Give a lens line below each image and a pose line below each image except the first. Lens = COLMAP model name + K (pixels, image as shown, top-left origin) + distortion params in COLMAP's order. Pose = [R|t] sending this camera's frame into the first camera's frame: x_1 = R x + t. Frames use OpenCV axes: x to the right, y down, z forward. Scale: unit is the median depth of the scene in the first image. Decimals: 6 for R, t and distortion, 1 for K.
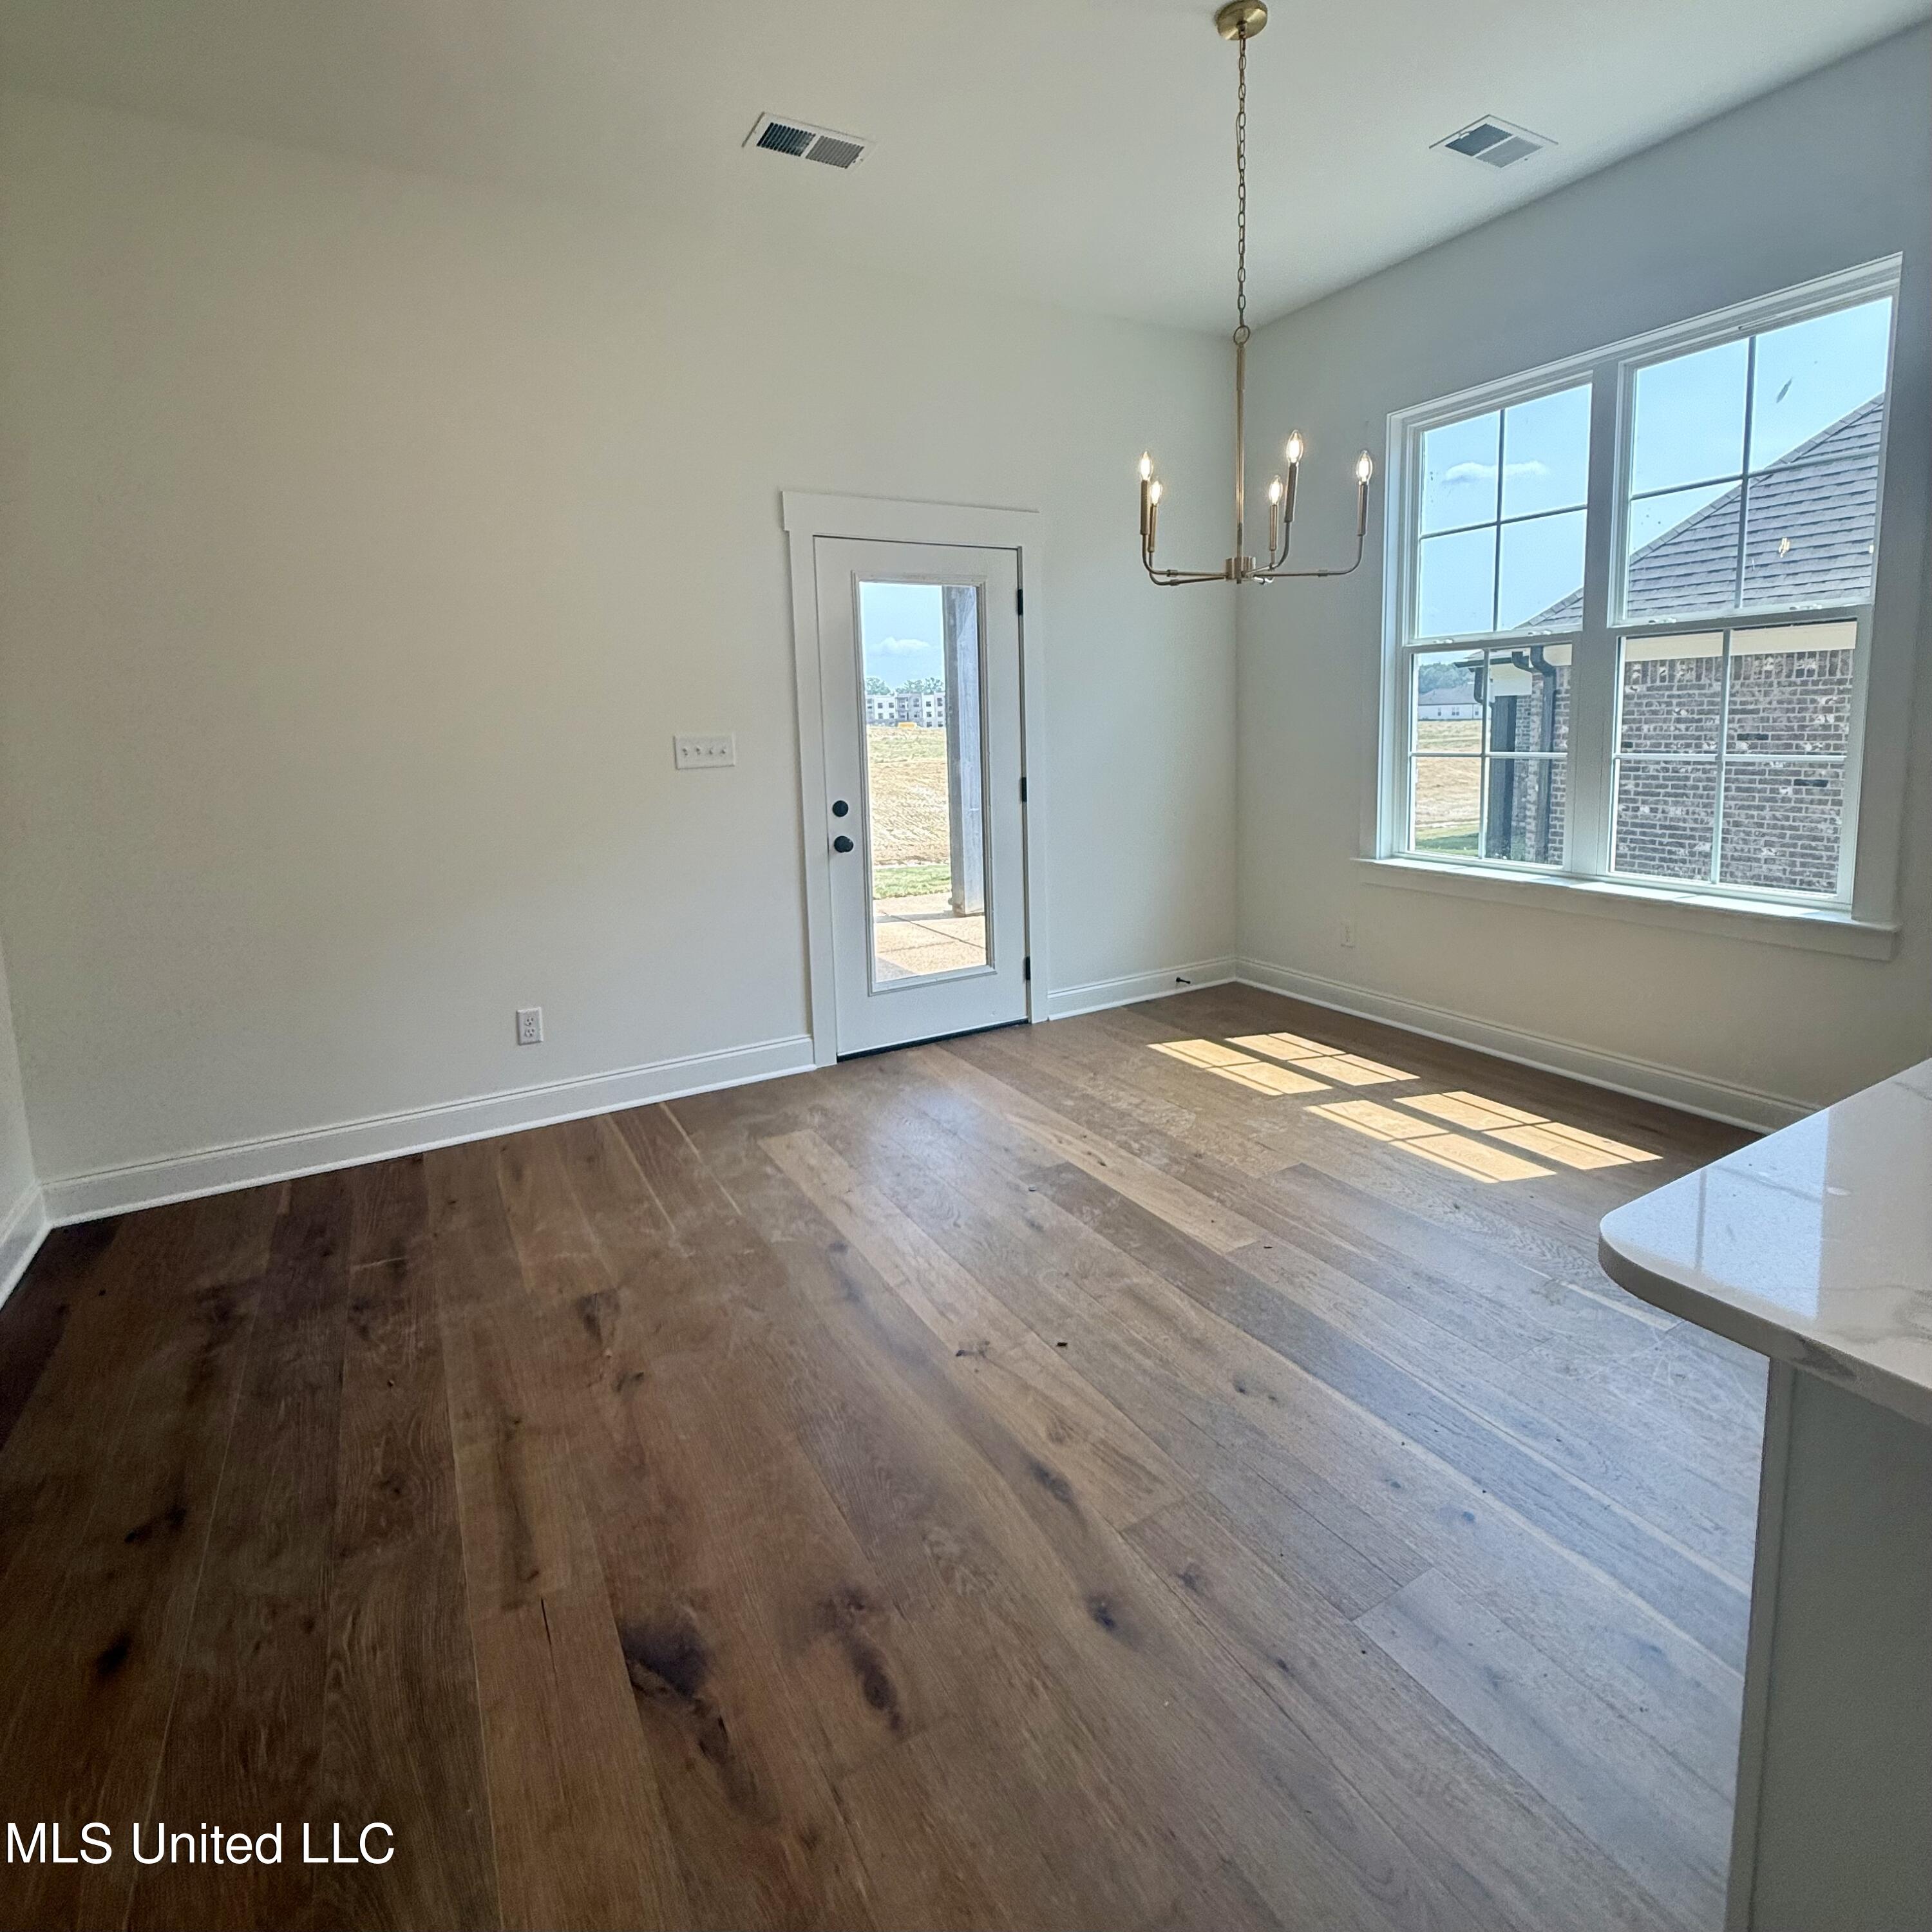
lens RADIAL K [[1020.7, 0, 975.5], [0, 1020.7, 852.0], [0, 0, 1]] dist [-0.000988, -0.000209]
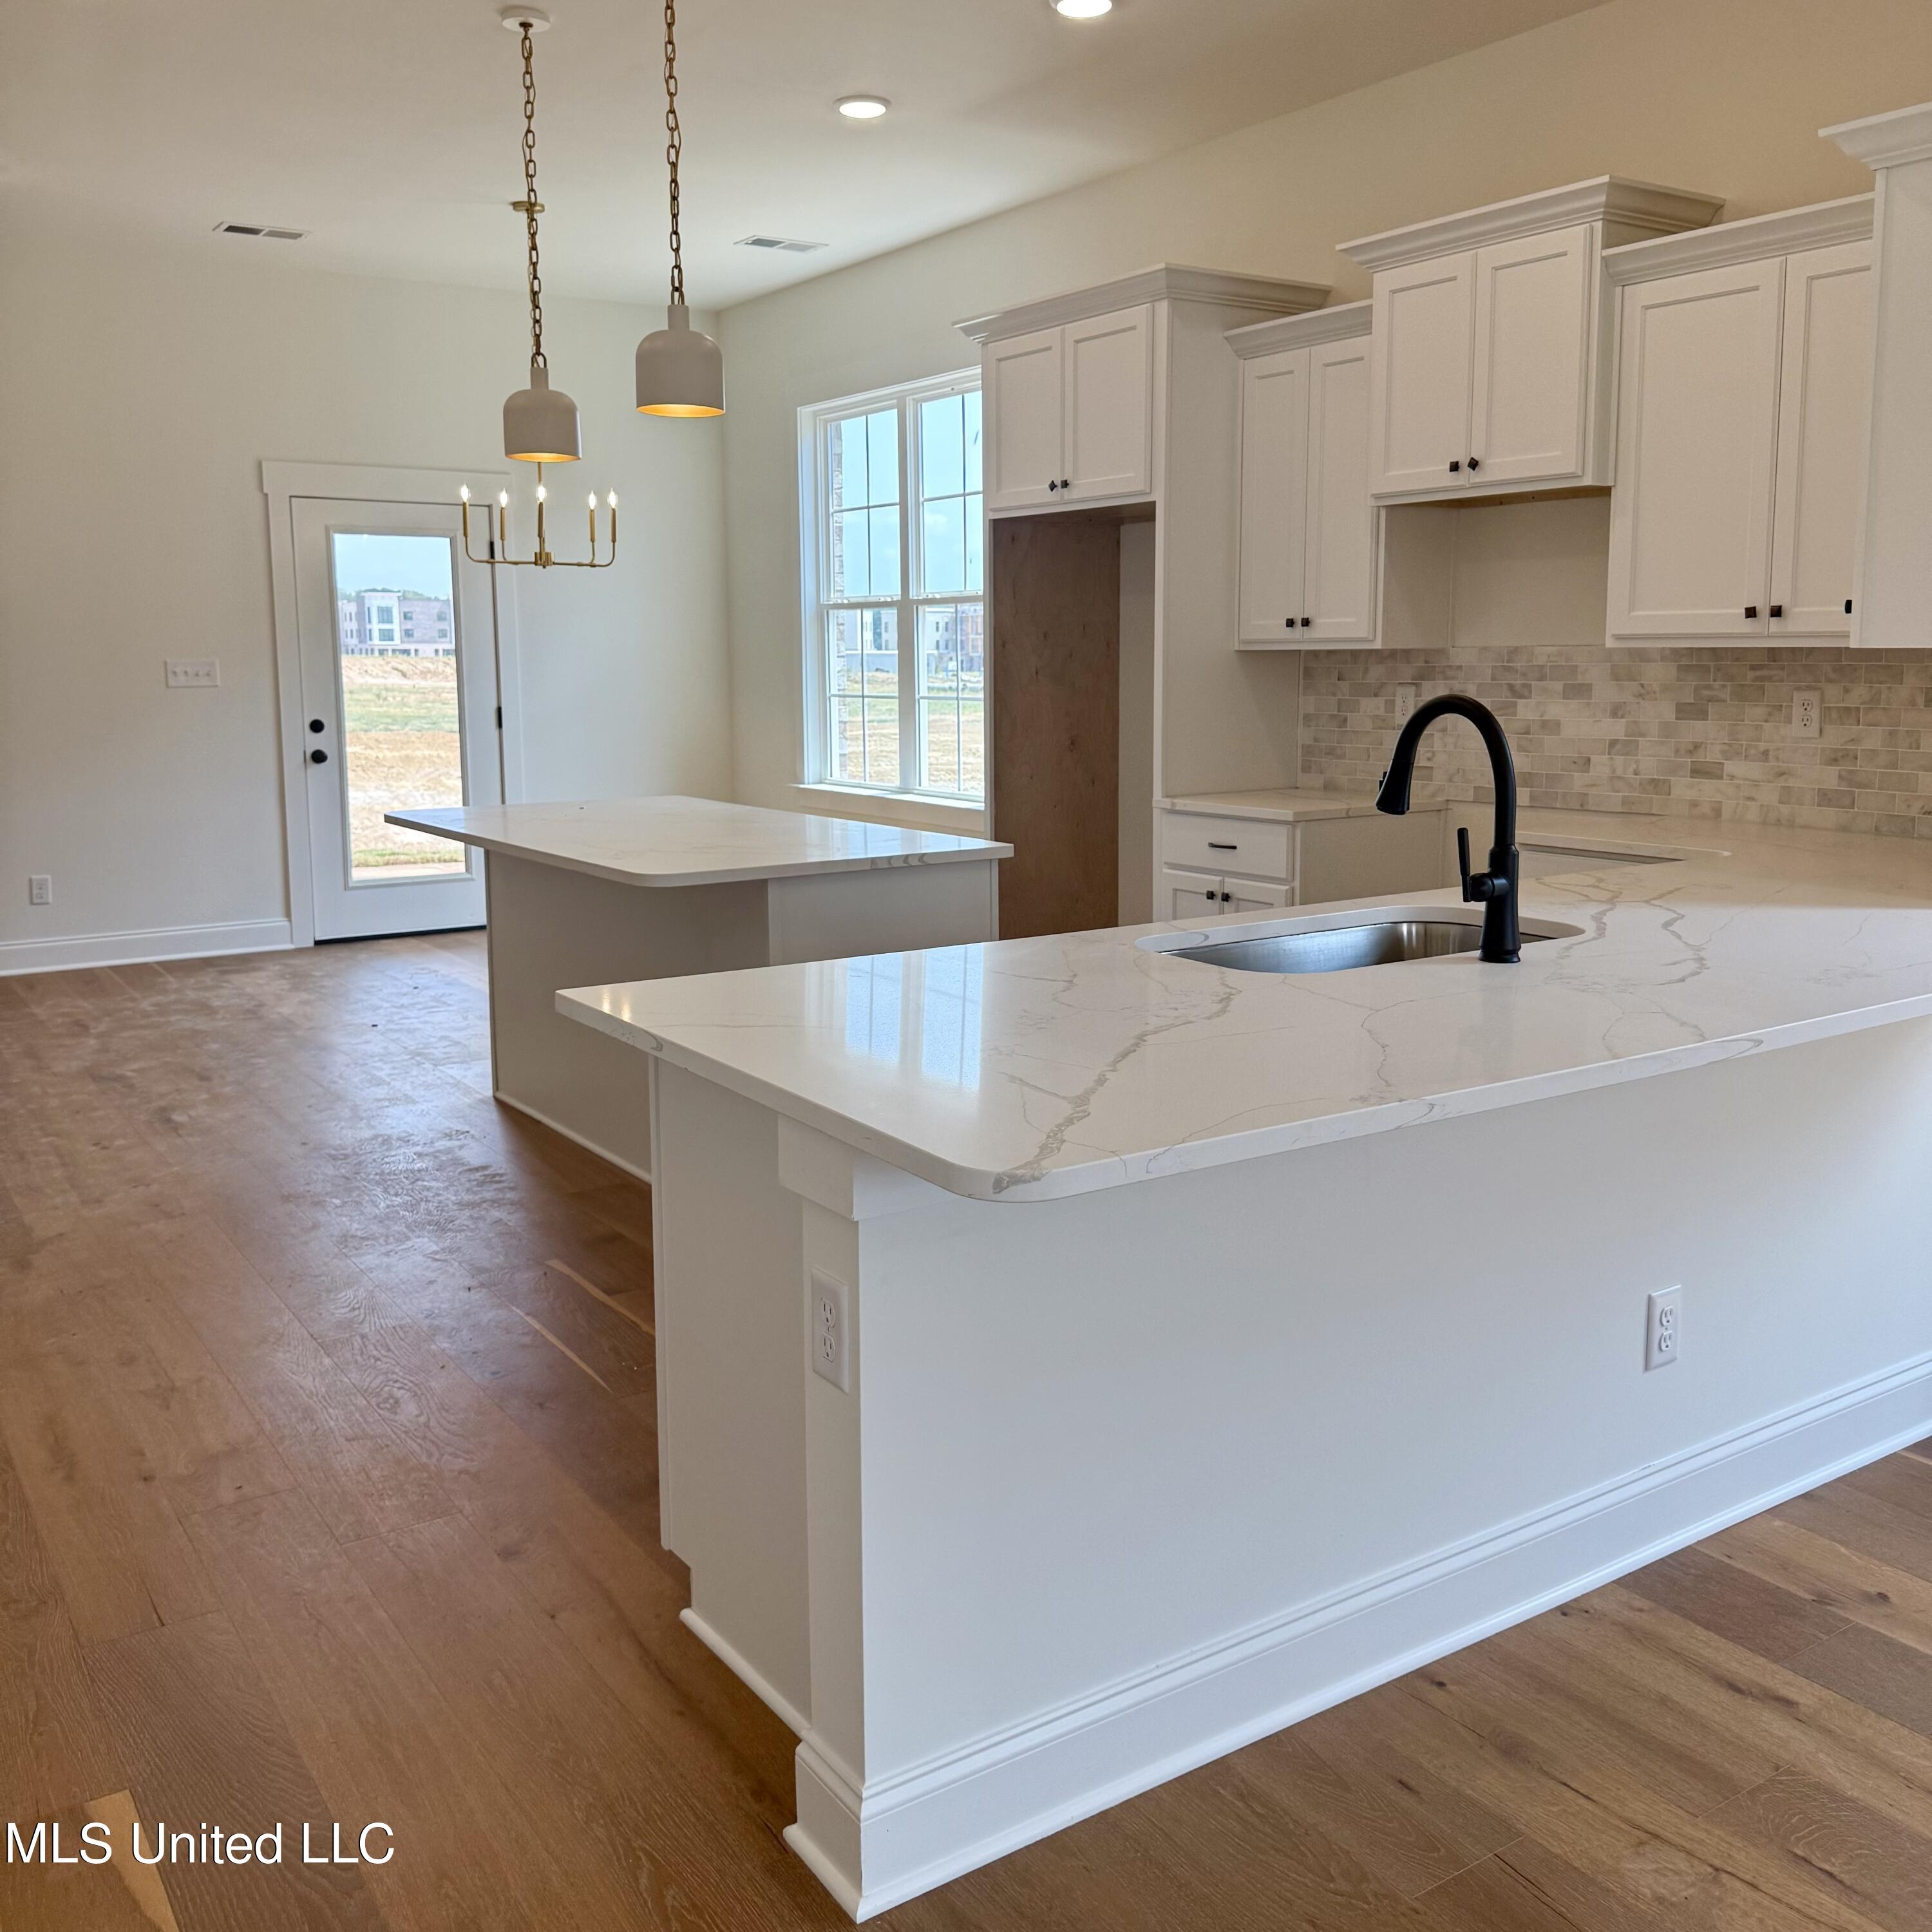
lens RADIAL K [[1812.6, 0, 971.4], [0, 1812.6, 886.4], [0, 0, 1]] dist [0.027821, 0.000000]
pose [[0.997350, 0.017551, 0.070606, 0.540785], [-0.017345, 0.999843, -0.003523, 0.154857], [-0.070657, 0.002289, 0.997498, -1.307964]]
